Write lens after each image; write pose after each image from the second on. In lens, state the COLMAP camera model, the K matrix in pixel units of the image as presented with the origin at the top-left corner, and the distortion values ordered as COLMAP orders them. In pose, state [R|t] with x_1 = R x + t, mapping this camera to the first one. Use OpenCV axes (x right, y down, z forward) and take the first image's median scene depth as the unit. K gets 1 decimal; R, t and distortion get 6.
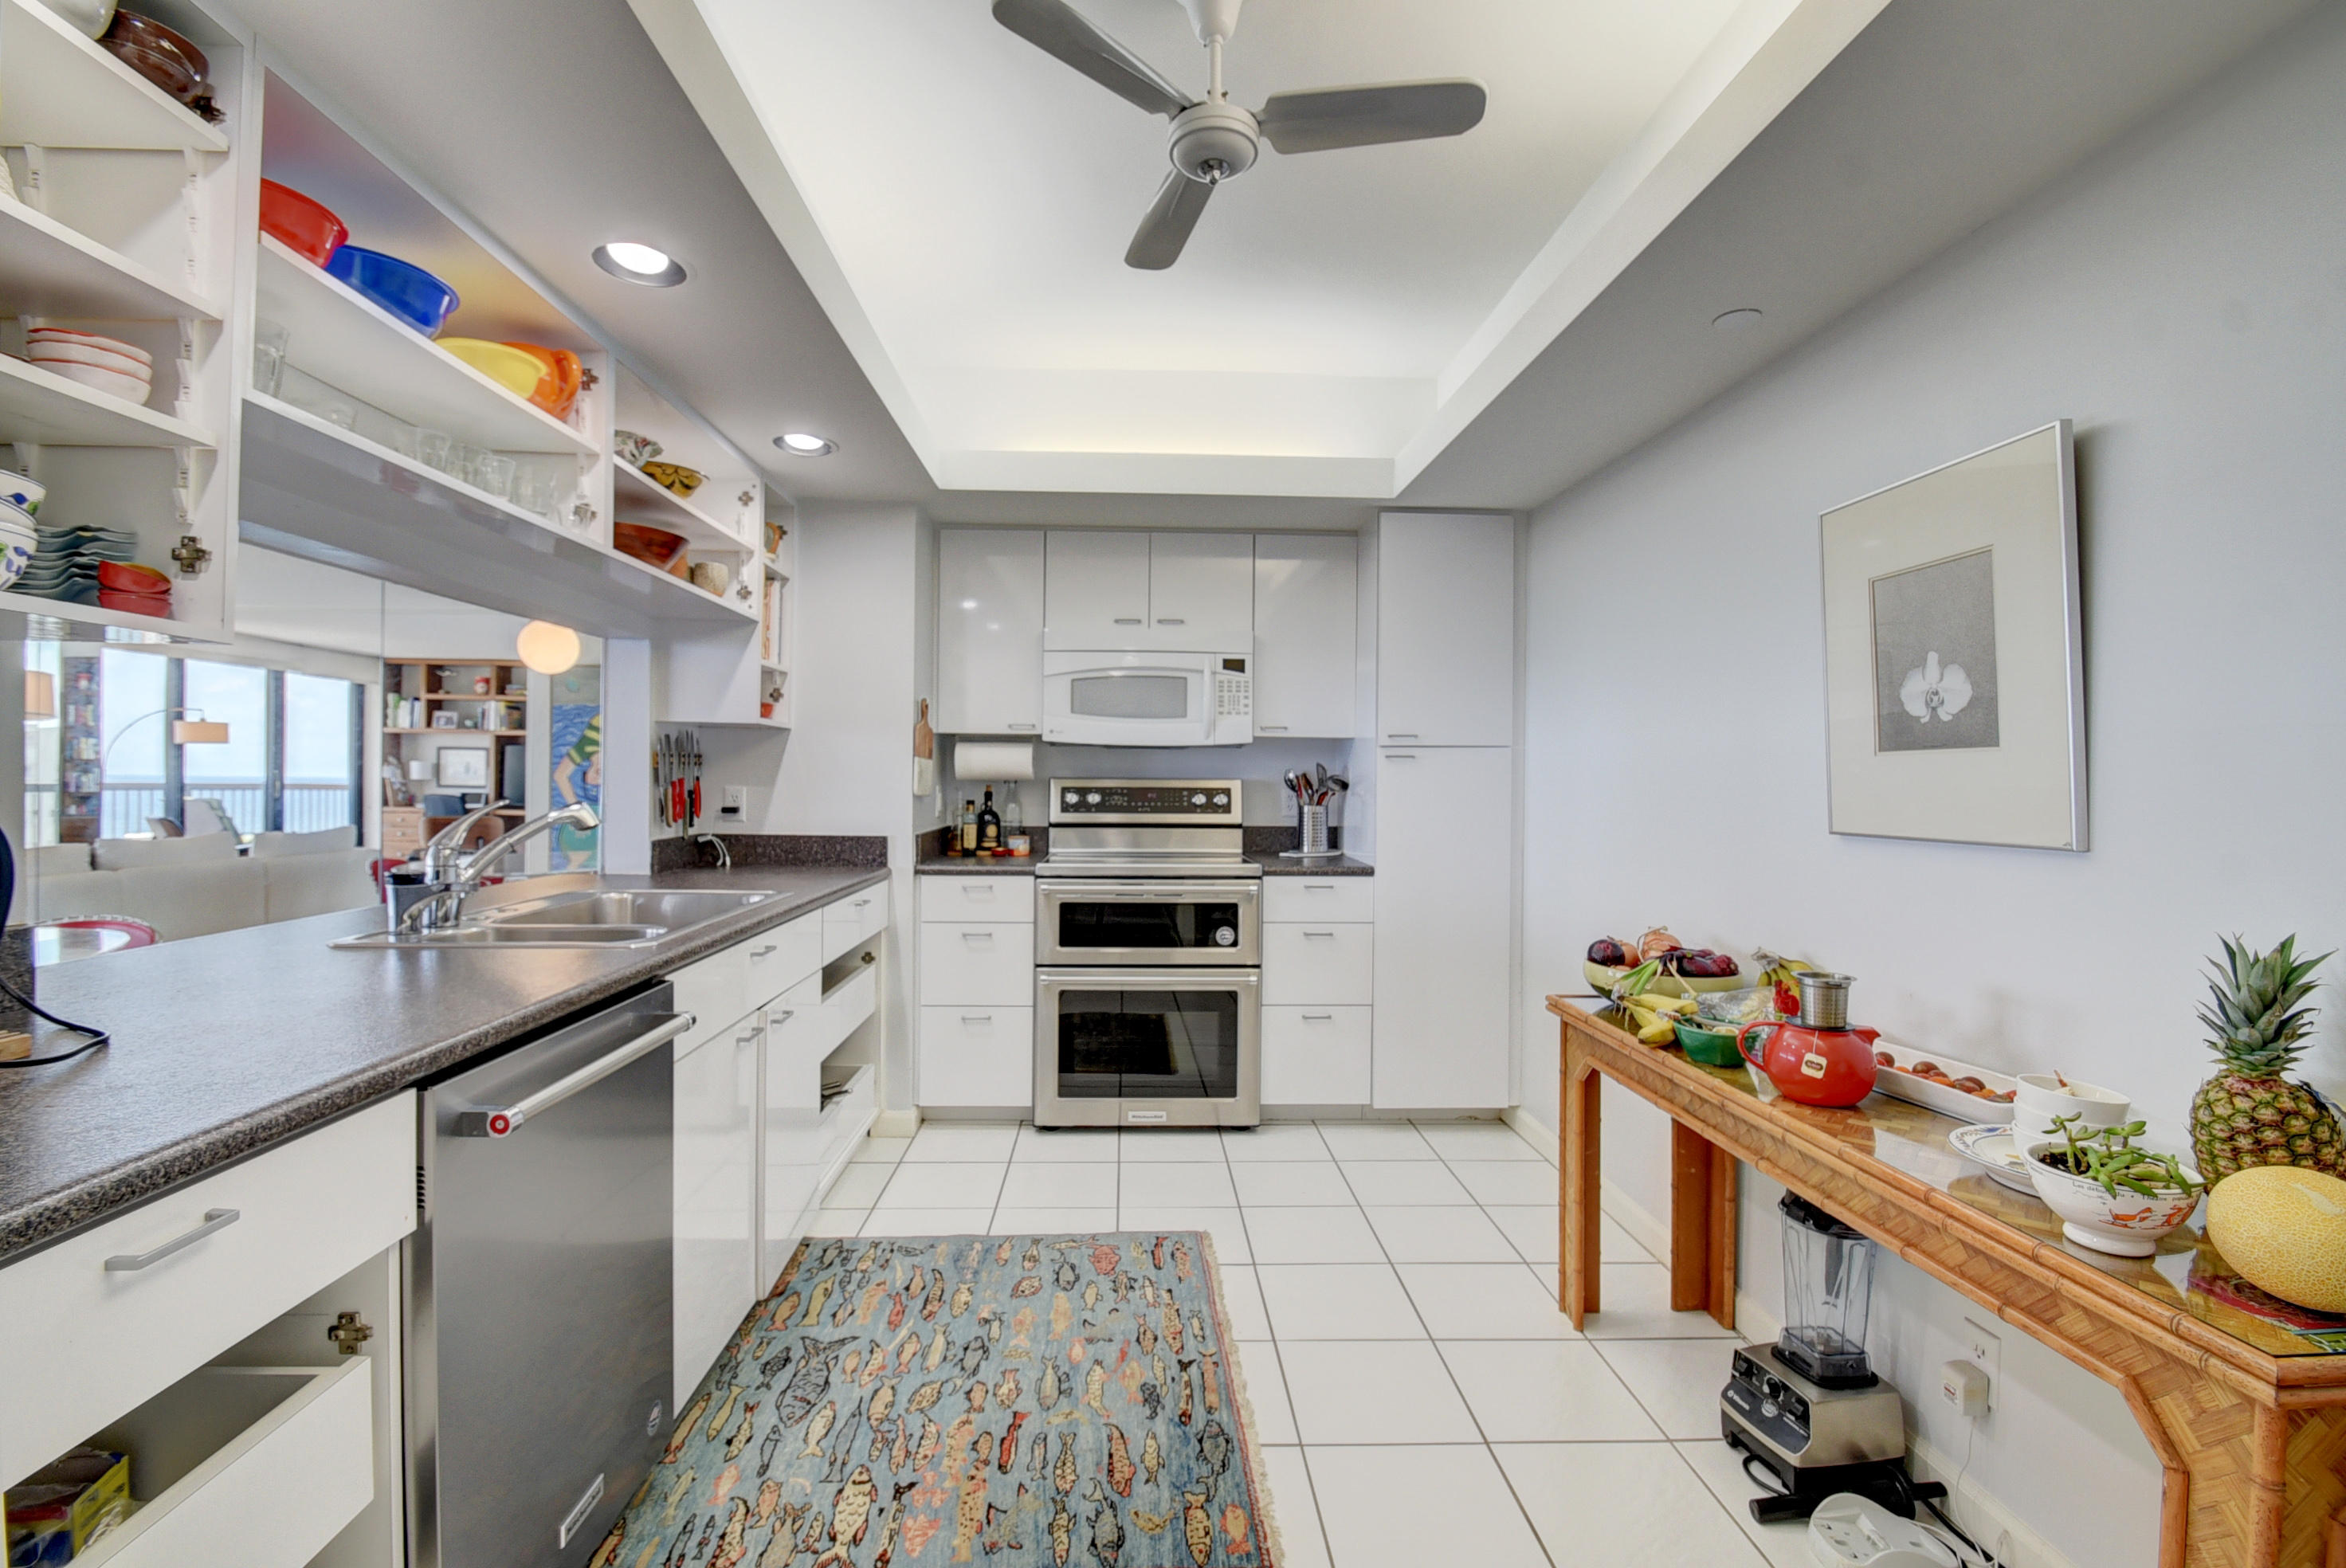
lens RADIAL K [[1019.0, 0, 1144.8], [0, 1019.0, 775.4], [0, 0, 1]] dist [0.009136, -0.012169]
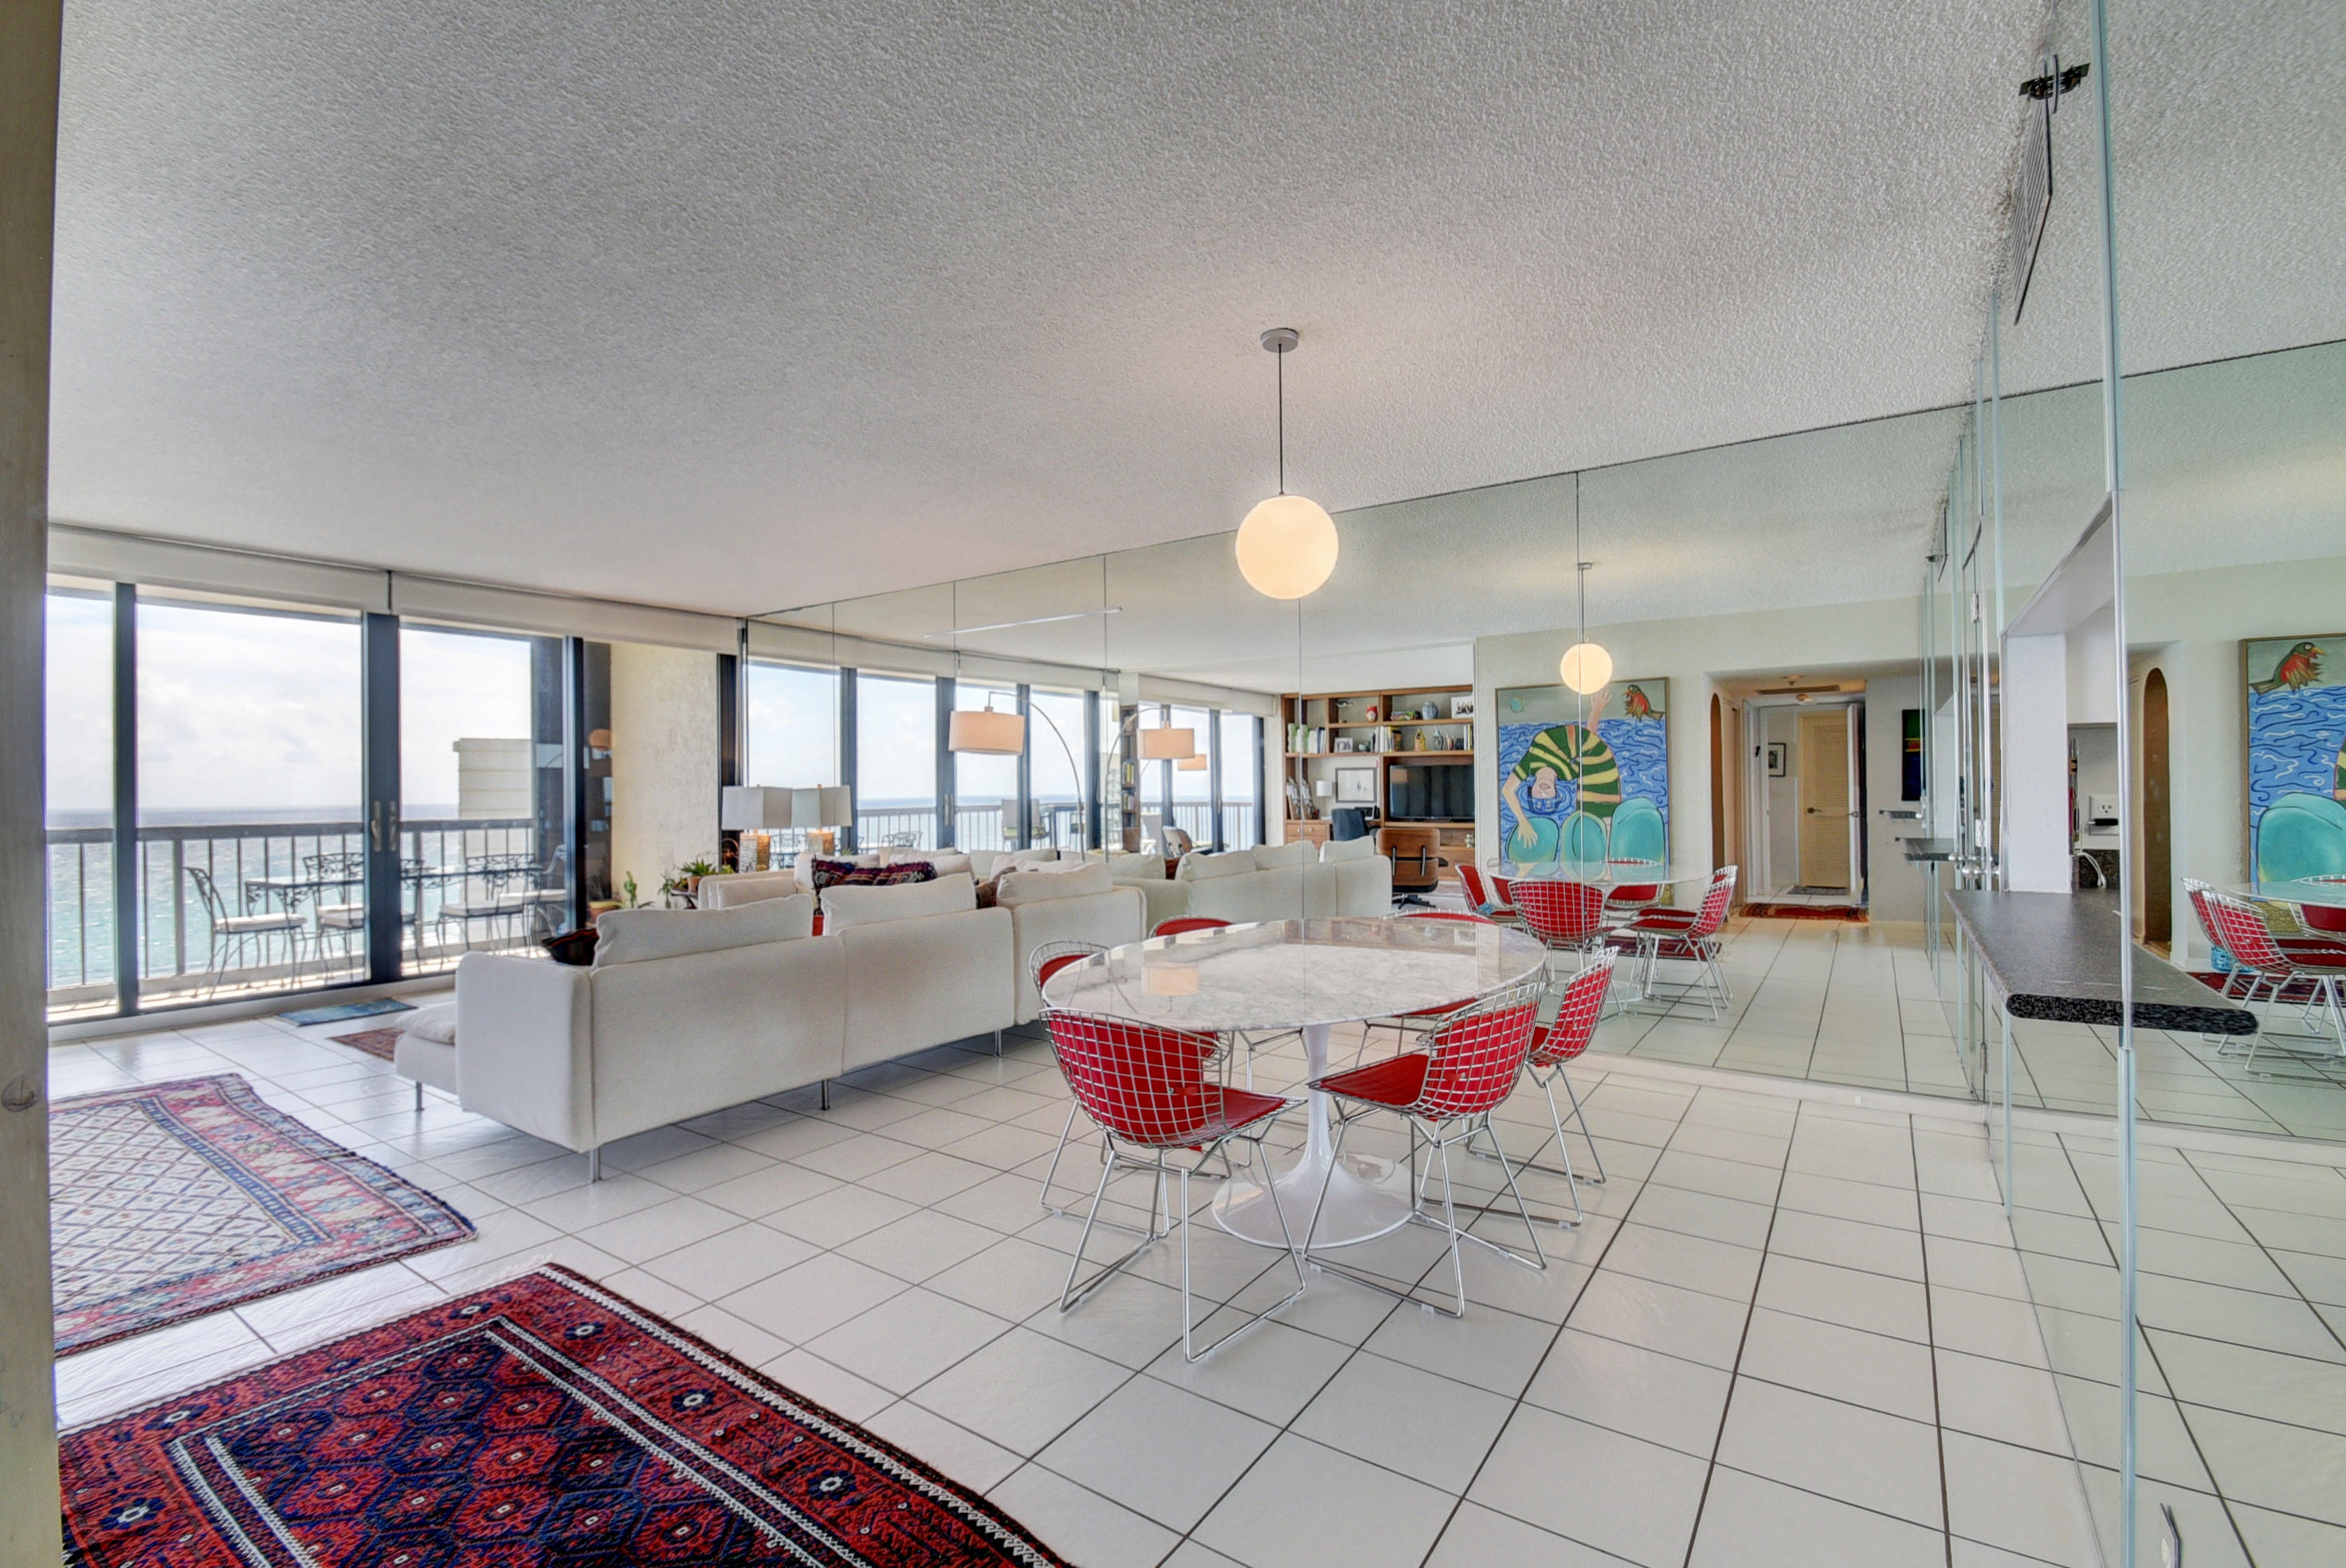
lens RADIAL K [[1019.0, 0, 1149.5], [0, 1019.0, 794.5], [0, 0, 1]] dist [0.009136, -0.012169]
pose [[0.787394, -0.013089, -0.616311, -0.505439], [0.016477, 0.999864, -0.000183, -0.003667], [0.616230, -0.010011, 0.787503, -0.200688]]
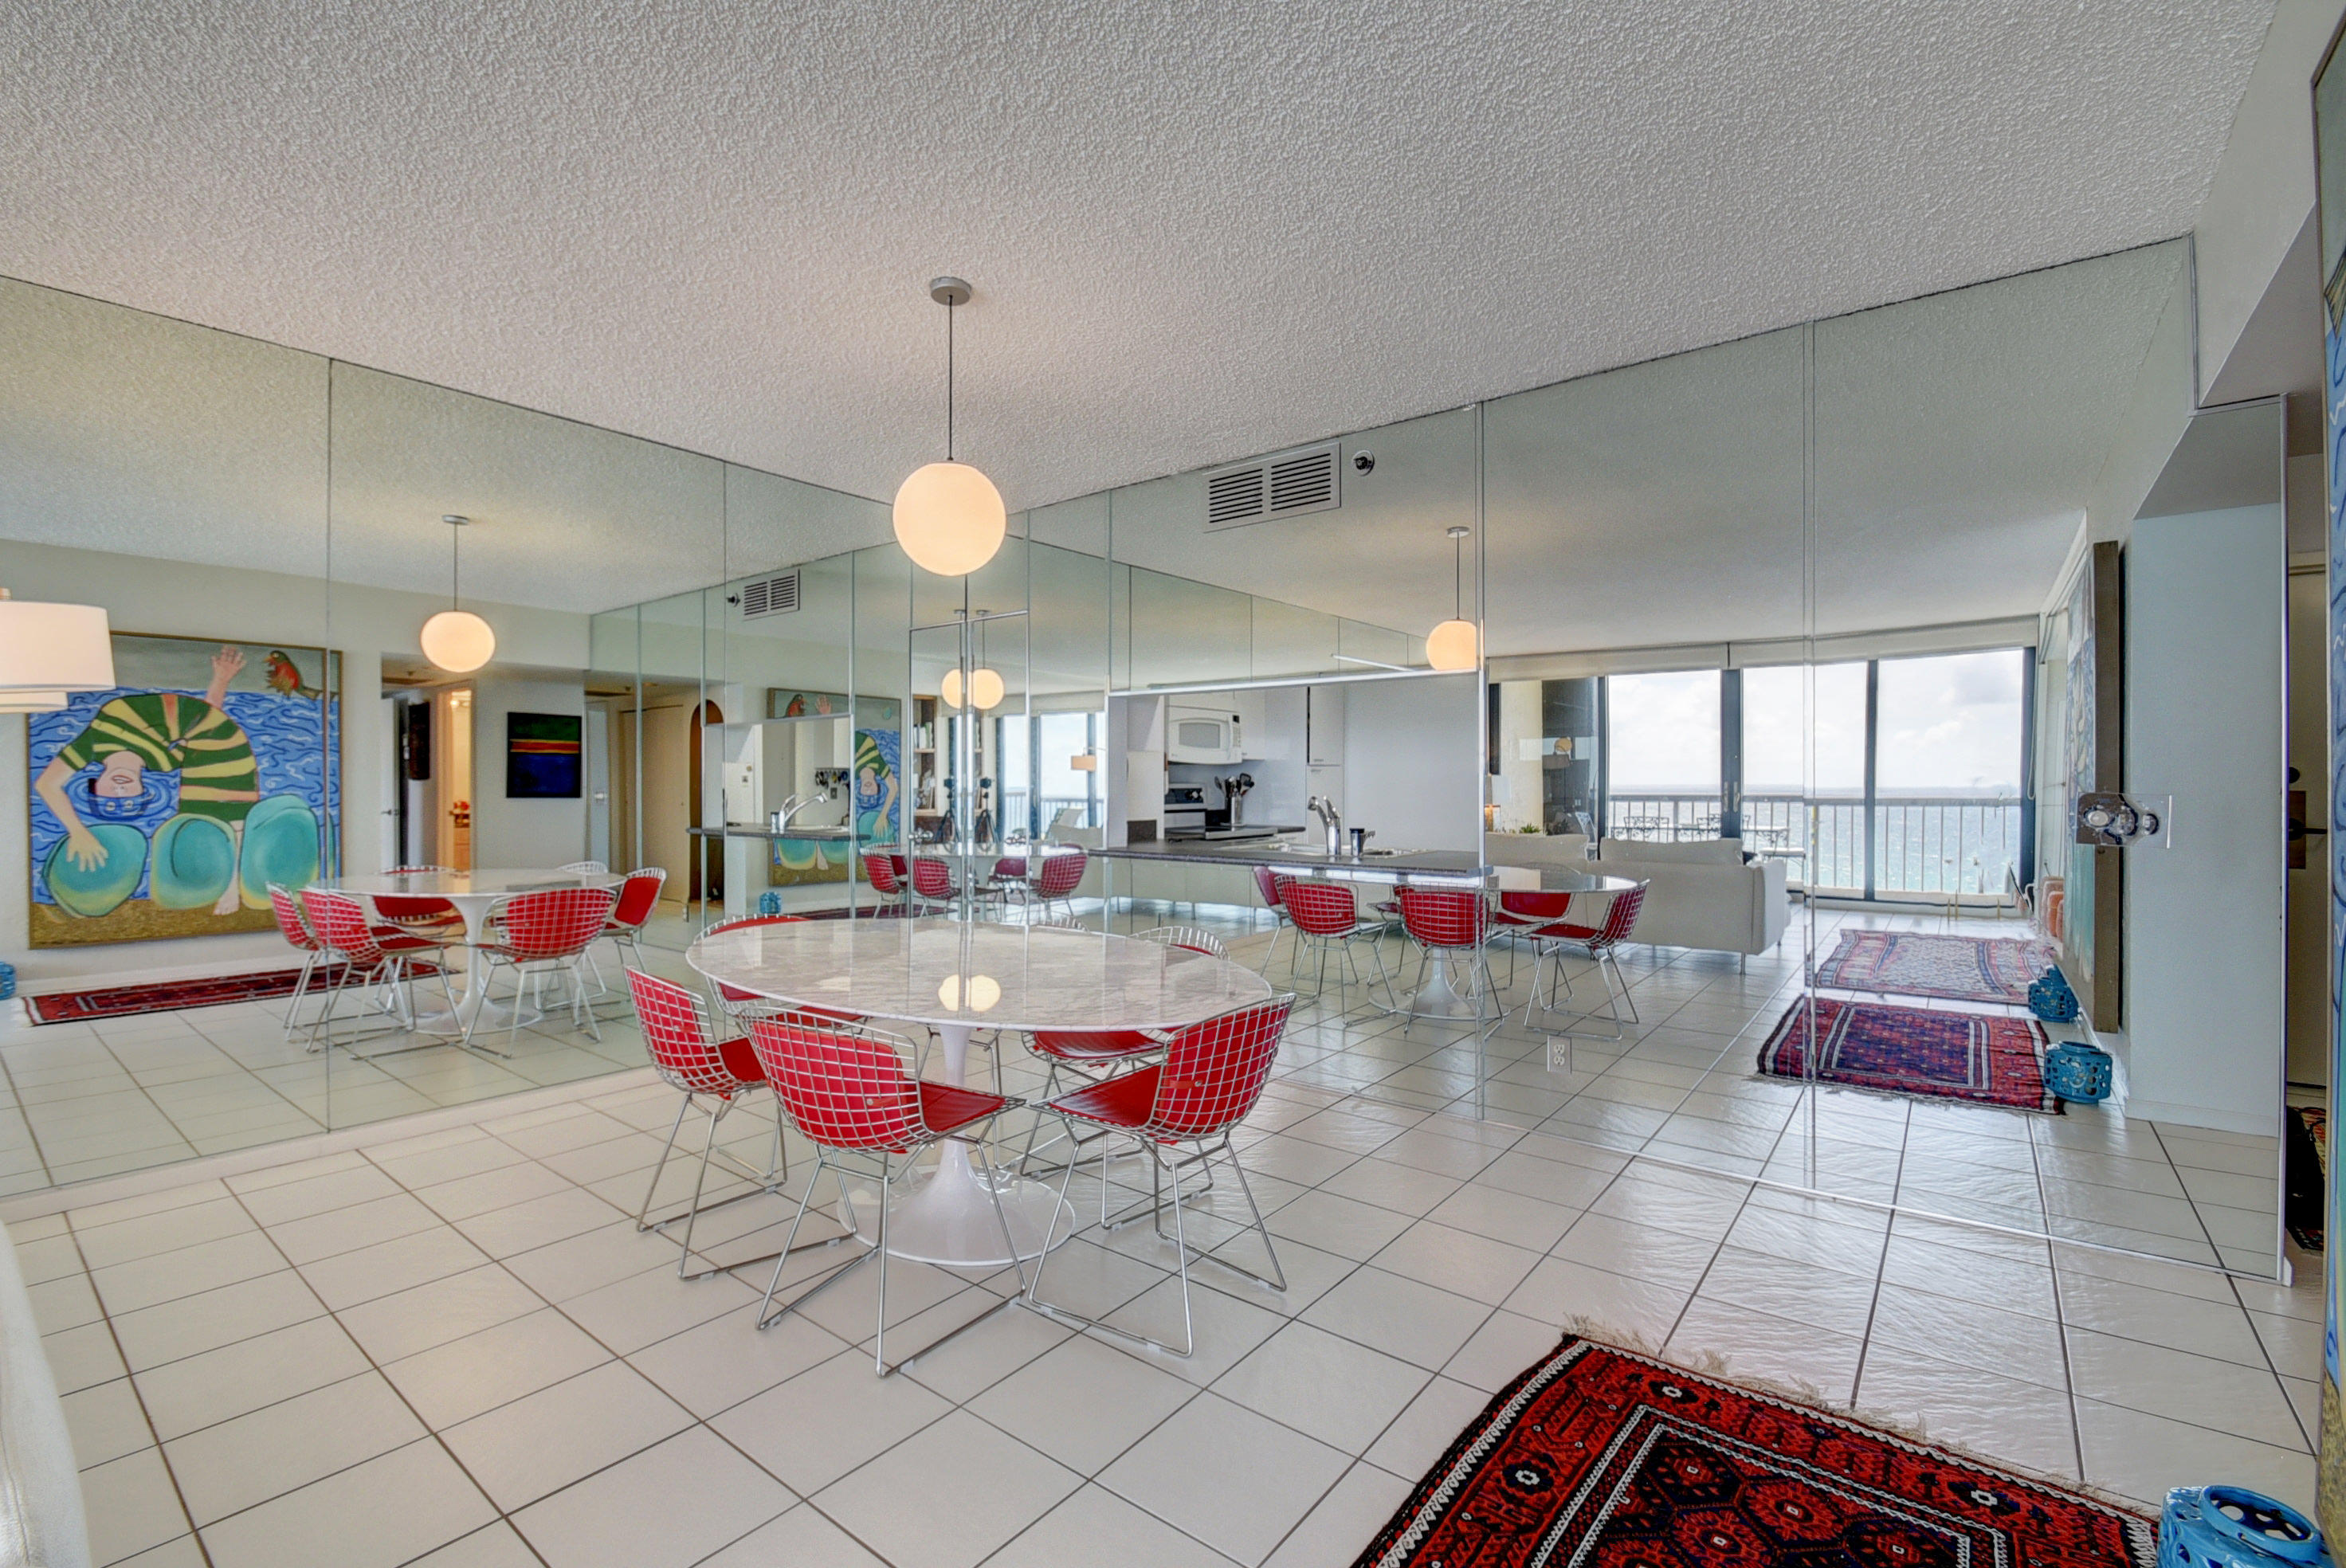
lens RADIAL K [[1019.0, 0, 1169.1], [0, 1019.0, 785.6], [0, 0, 1]] dist [0.009136, -0.012169]
pose [[0.660593, -0.009145, 0.750689, -1.435967], [0.002527, 0.999947, 0.009958, -0.010030], [-0.750740, -0.004682, 0.660581, -0.100322]]
